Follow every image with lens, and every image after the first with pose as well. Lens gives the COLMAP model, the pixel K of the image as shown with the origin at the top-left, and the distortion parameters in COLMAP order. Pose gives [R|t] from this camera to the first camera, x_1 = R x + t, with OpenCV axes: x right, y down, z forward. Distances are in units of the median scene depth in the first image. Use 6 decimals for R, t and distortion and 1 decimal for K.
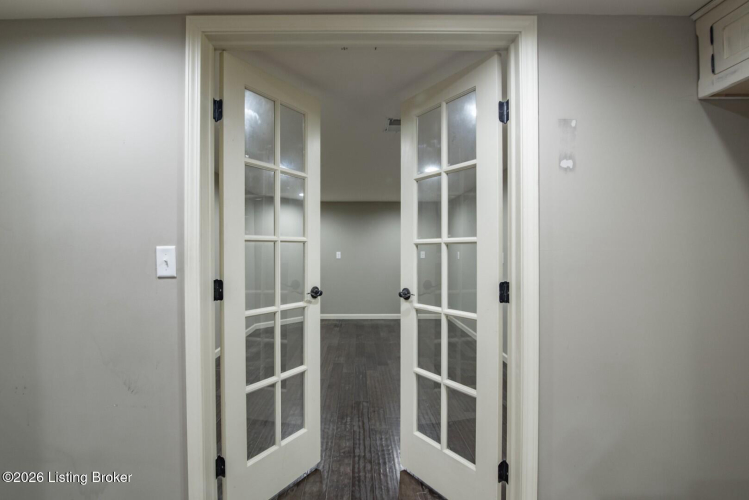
lens RADIAL K [[354.4, 0, 356.6], [0, 354.4, 250.0], [0, 0, 1]] dist [-0.014758, 0.000604]
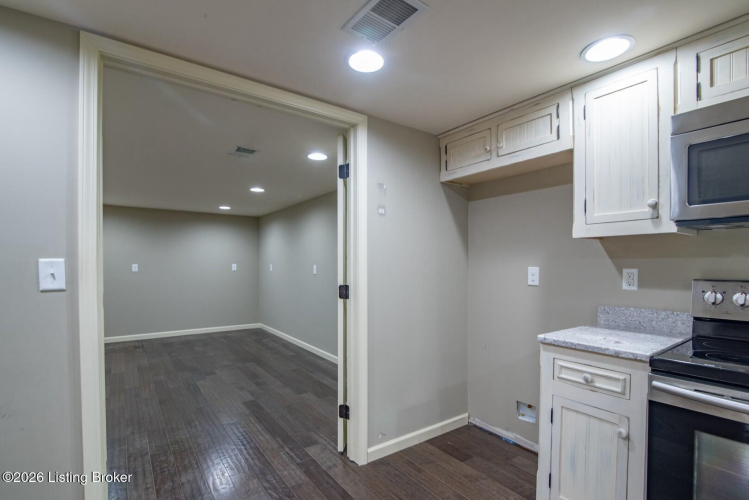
lens RADIAL K [[354.4, 0, 374.9], [0, 354.4, 257.0], [0, 0, 1]] dist [-0.014758, 0.000604]
pose [[0.811763, 0.015632, 0.583778, -0.376952], [-0.006461, 0.999821, -0.017789, -0.003859], [-0.583951, 0.010669, 0.811719, -0.304413]]
